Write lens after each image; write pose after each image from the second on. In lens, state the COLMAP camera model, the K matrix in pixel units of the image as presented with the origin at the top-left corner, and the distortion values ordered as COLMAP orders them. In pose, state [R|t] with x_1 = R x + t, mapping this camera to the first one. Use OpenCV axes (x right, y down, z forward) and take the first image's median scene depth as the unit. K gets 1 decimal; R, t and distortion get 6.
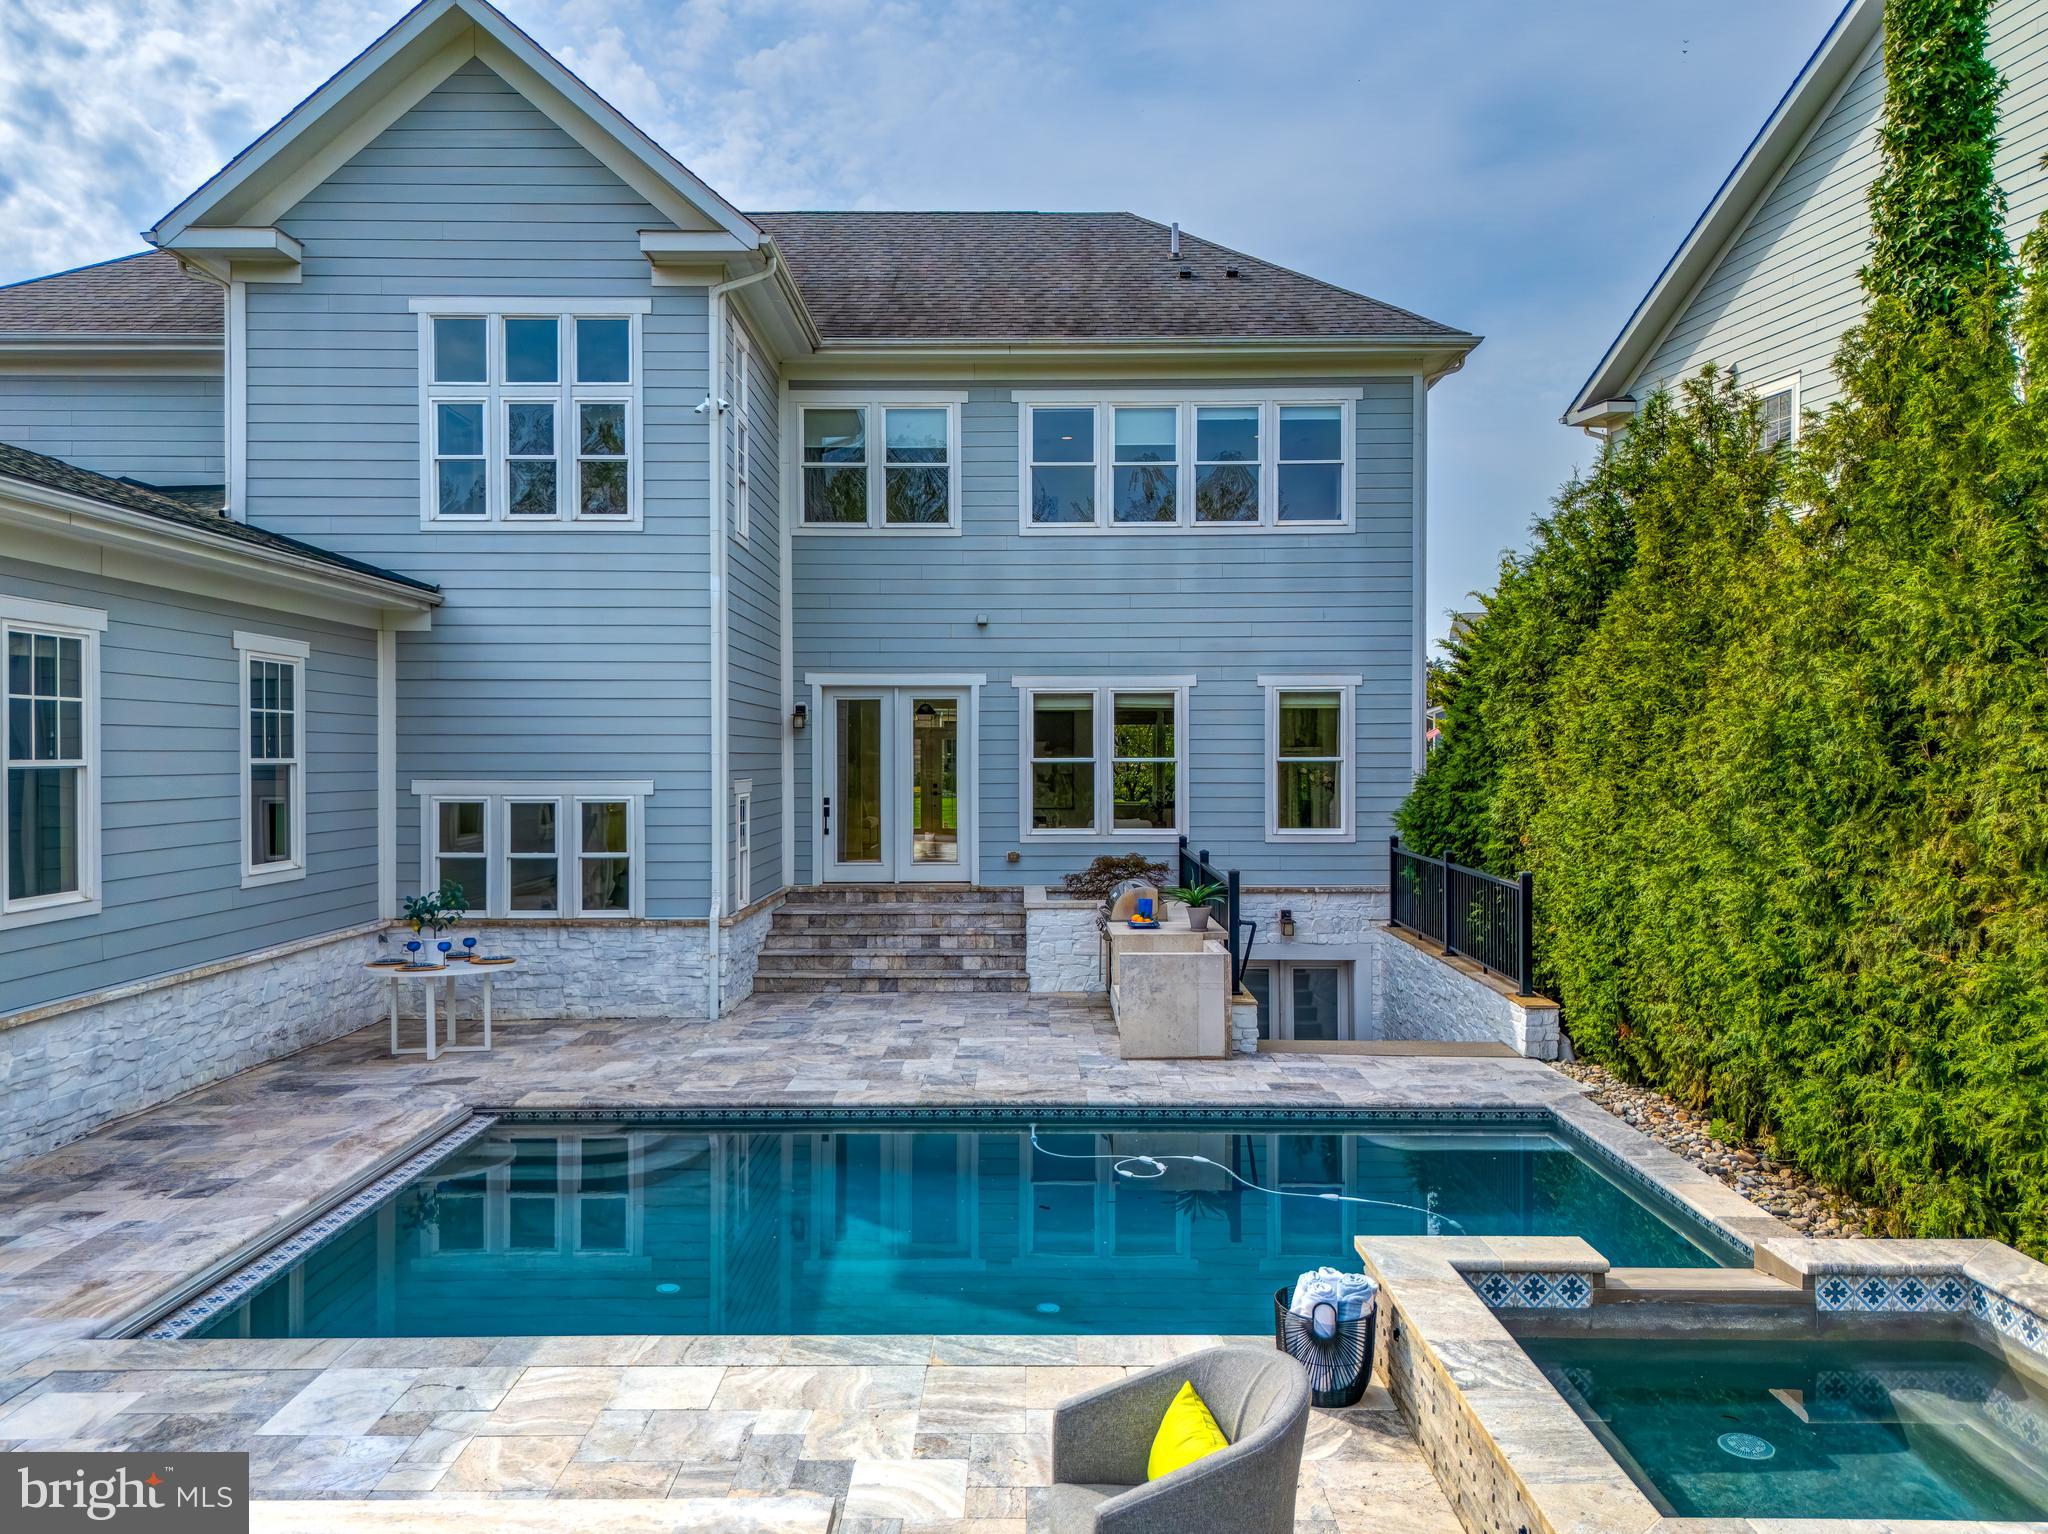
lens RADIAL K [[1517.3, 0, 973.3], [0, 1517.3, 754.2], [0, 0, 1]] dist [0.102695, -0.115610]
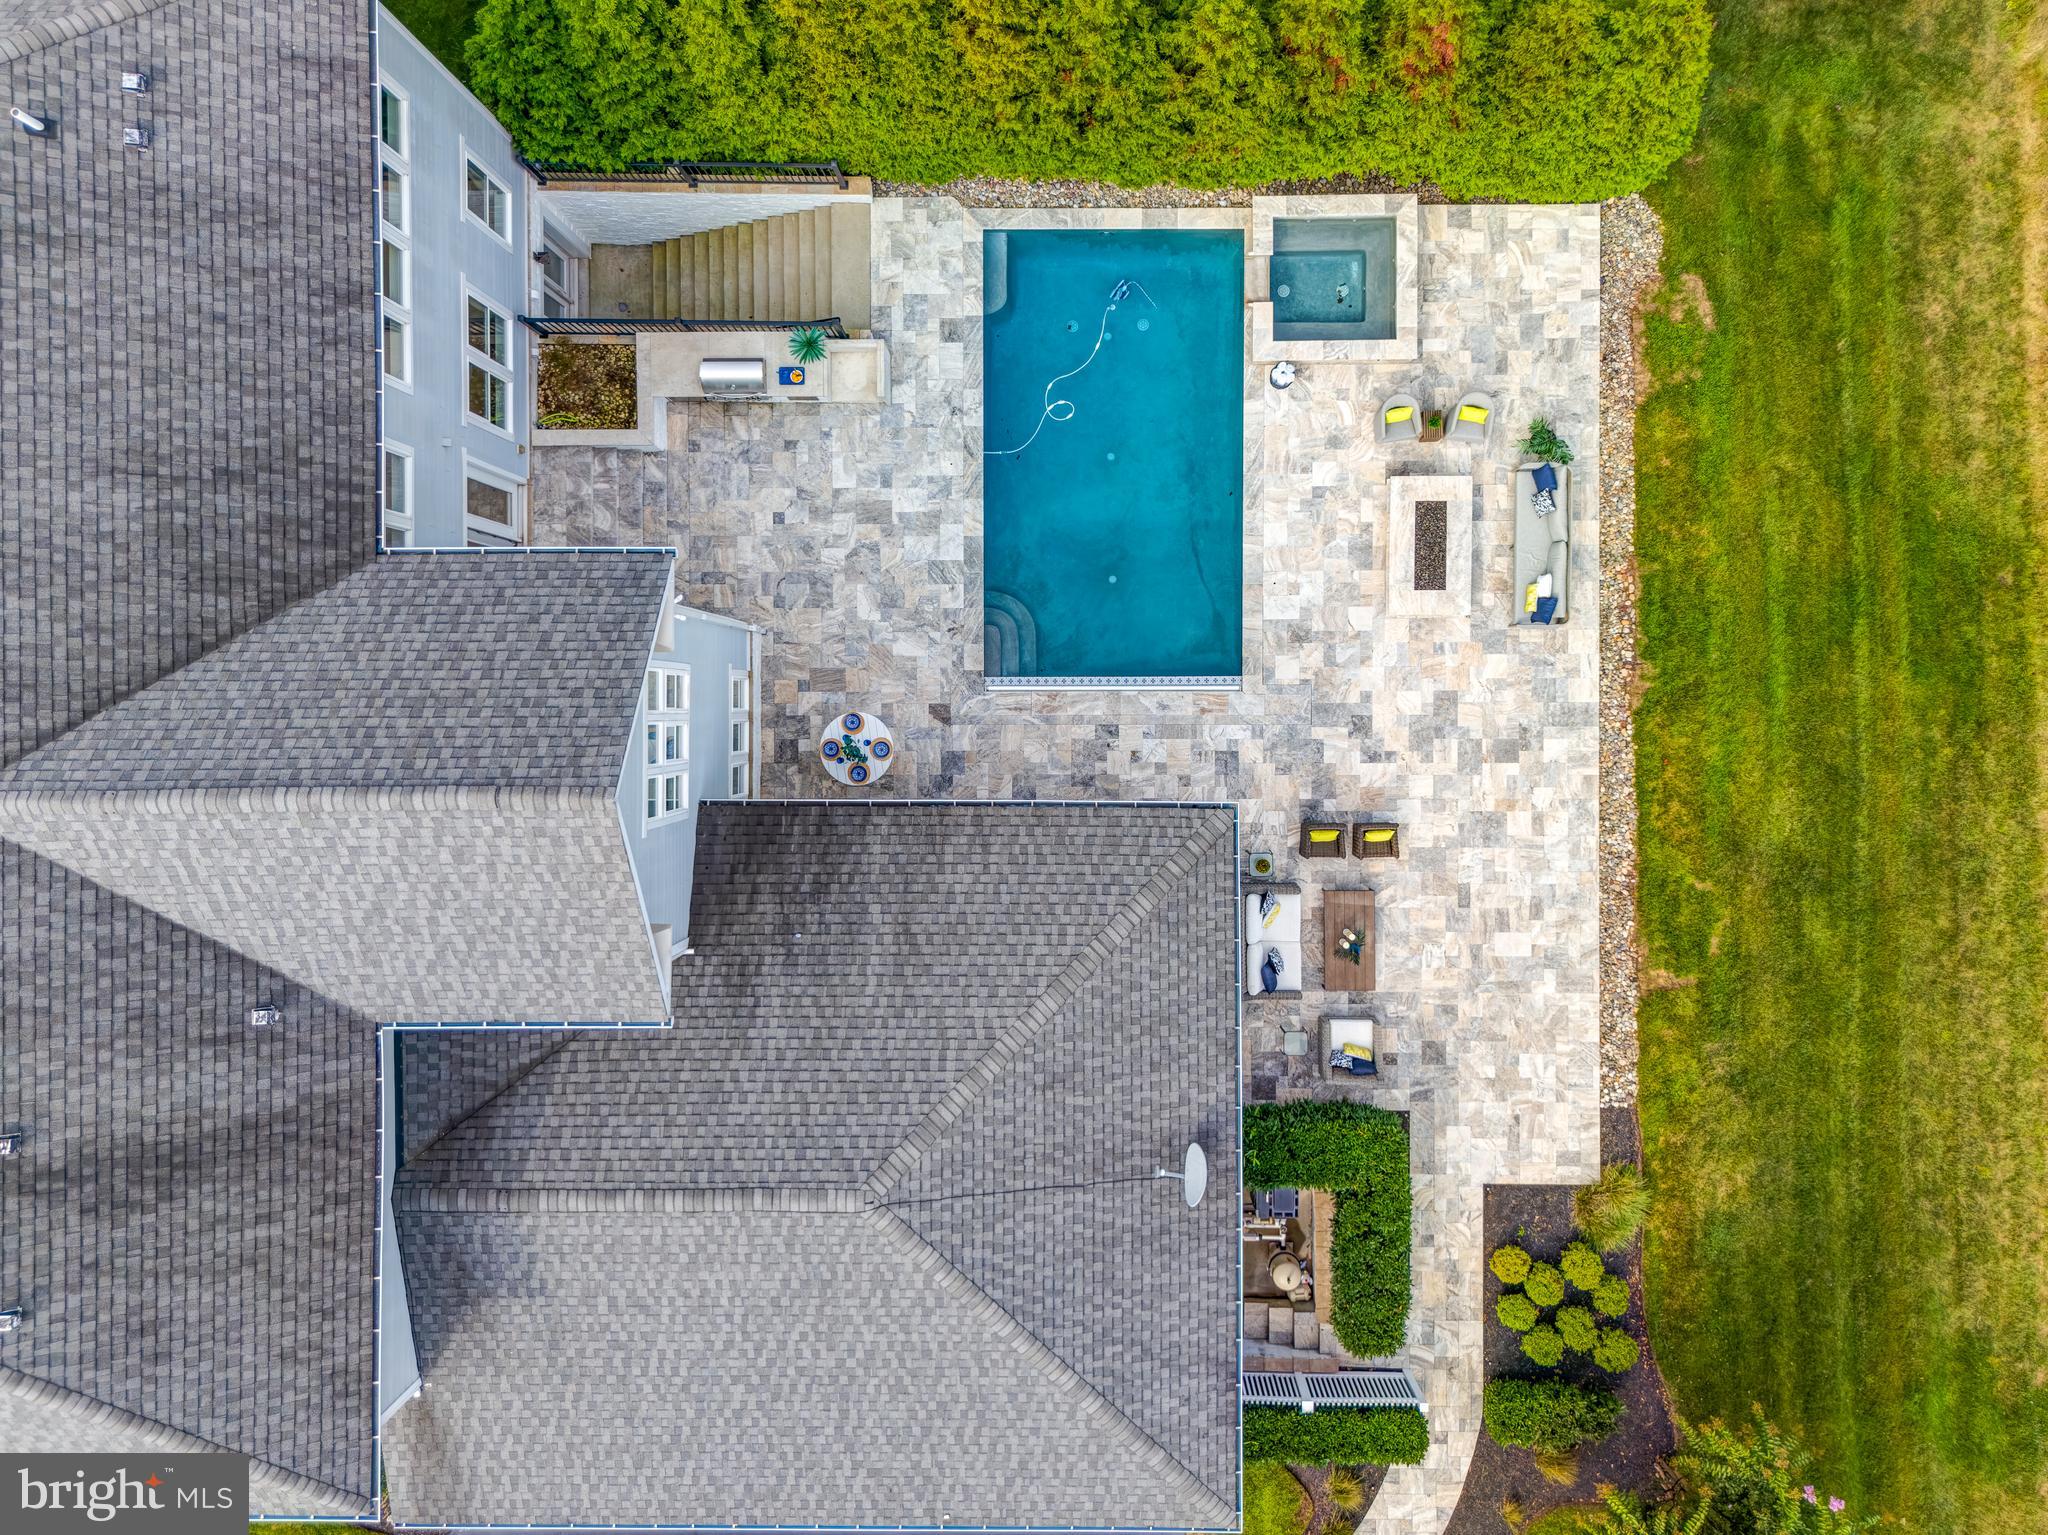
lens RADIAL K [[1566.0, 0, 1043.7], [0, 1566.0, 717.4], [0, 0, 1]] dist [0.074644, -0.090443]
pose [[-0.038365, -0.999257, 0.003749, -0.297886], [0.021864, 0.002911, 0.999757, -1.684354], [-0.999025, 0.038438, 0.021736, 0.664127]]
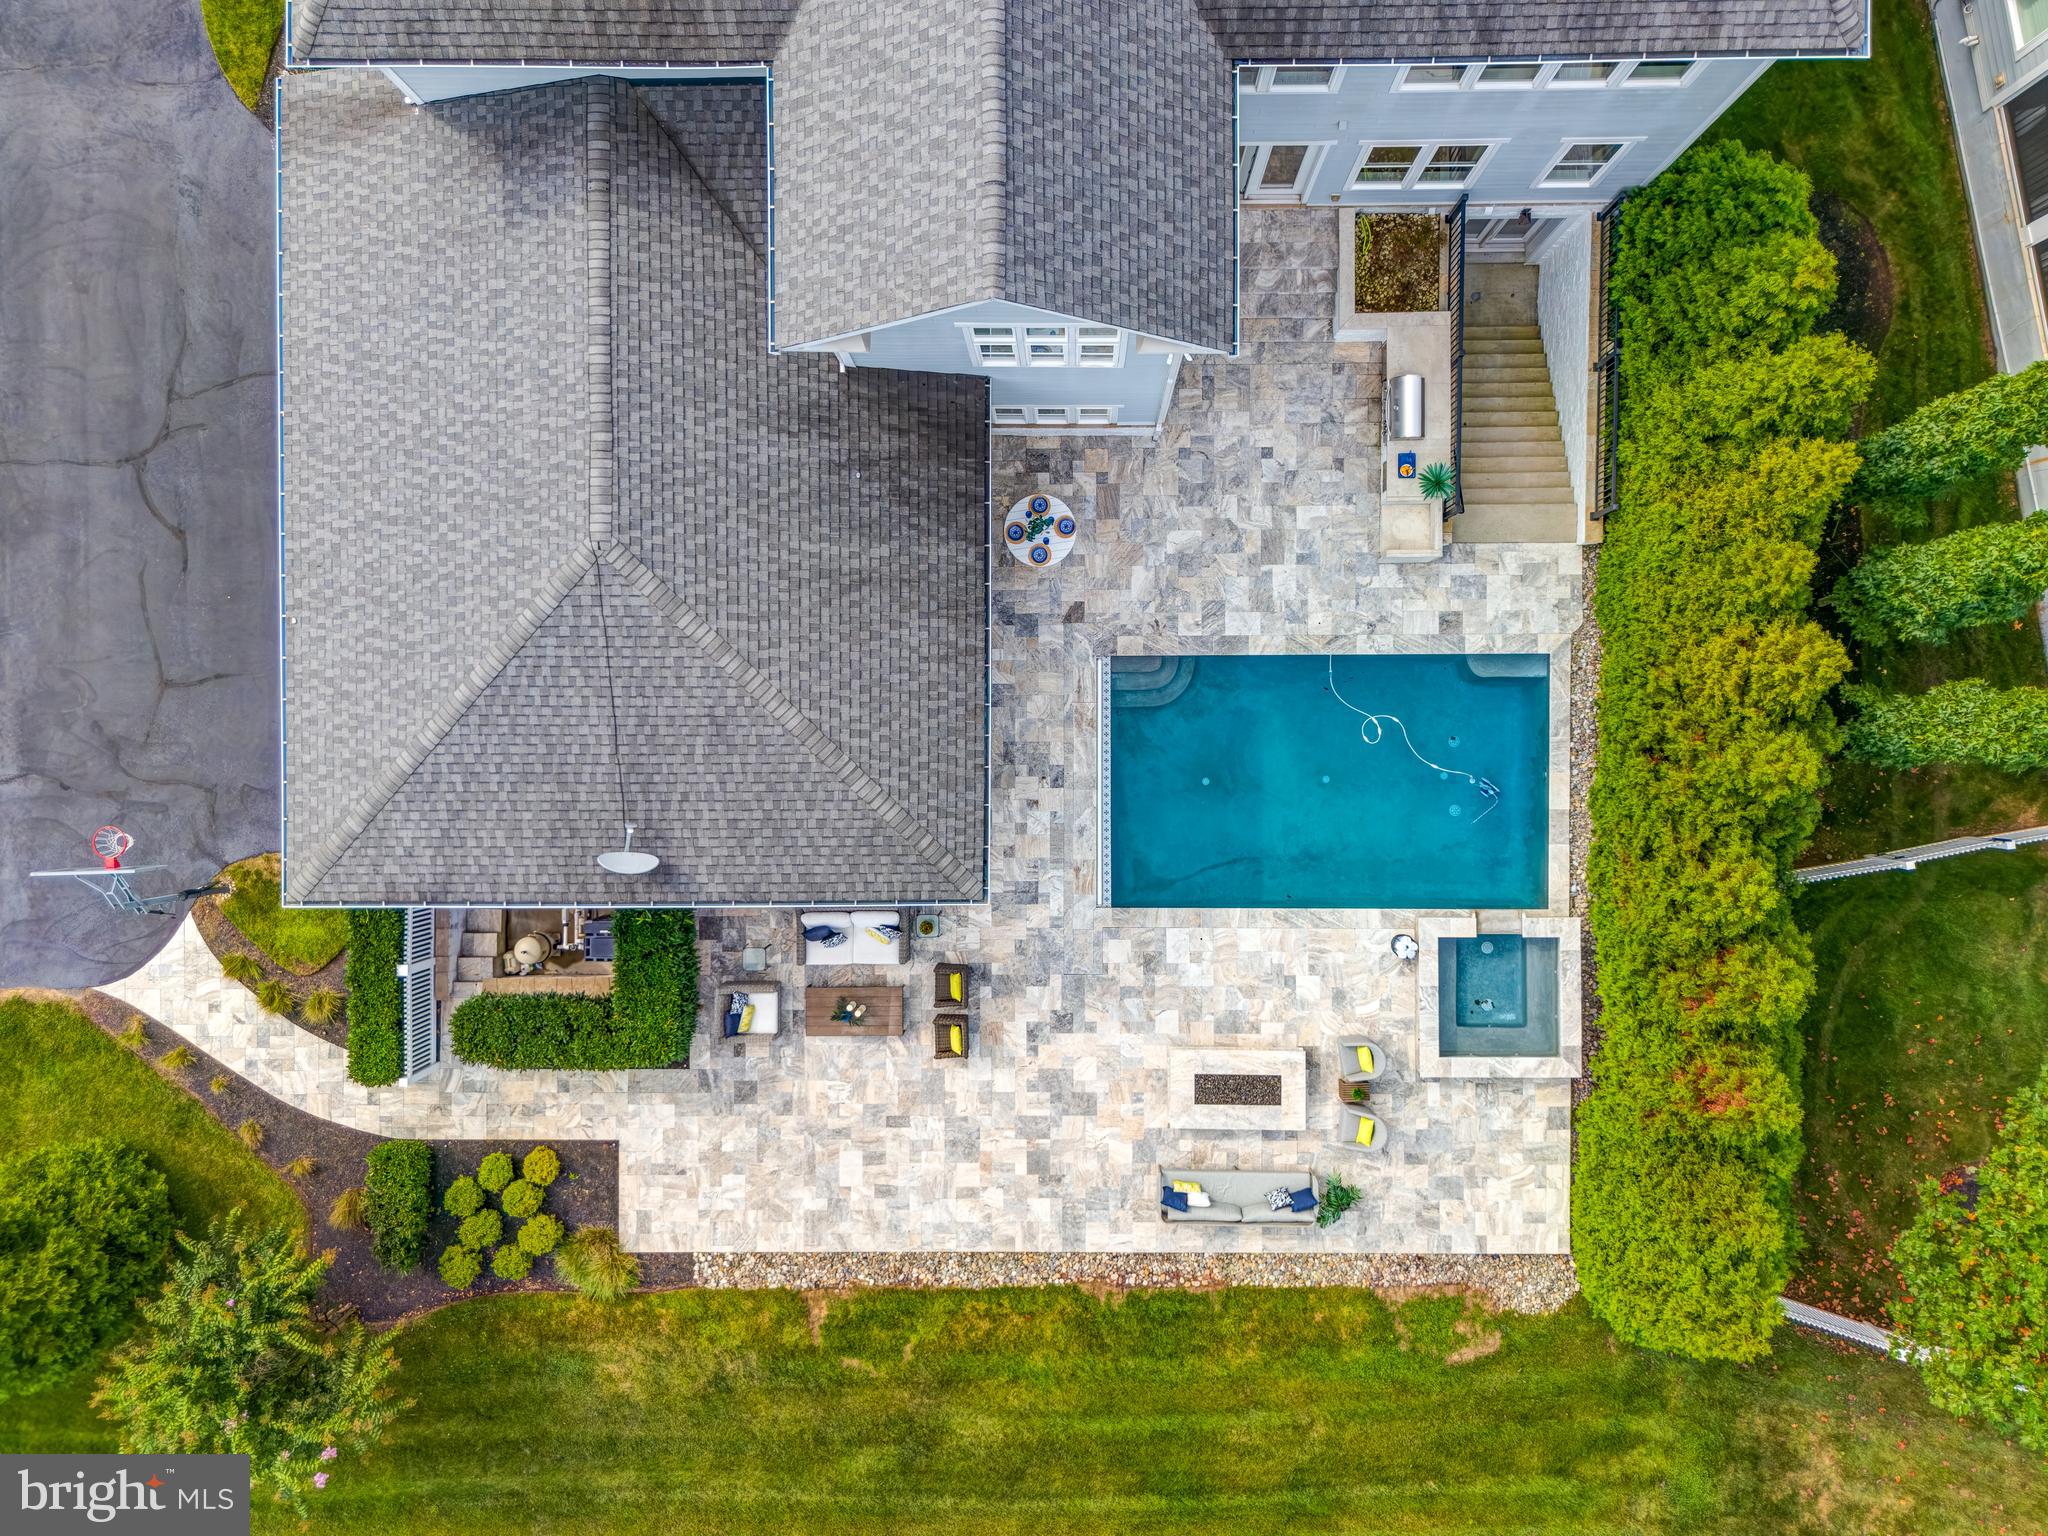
lens RADIAL K [[1562.4, 0, 1058.1], [0, 1562.4, 745.8], [0, 0, 1]] dist [0.076951, -0.104079]
pose [[0.999244, -0.038791, -0.002535, -0.302960], [0.002428, -0.002812, 0.999993, -1.721477], [-0.038798, -0.999243, -0.002715, 0.671614]]
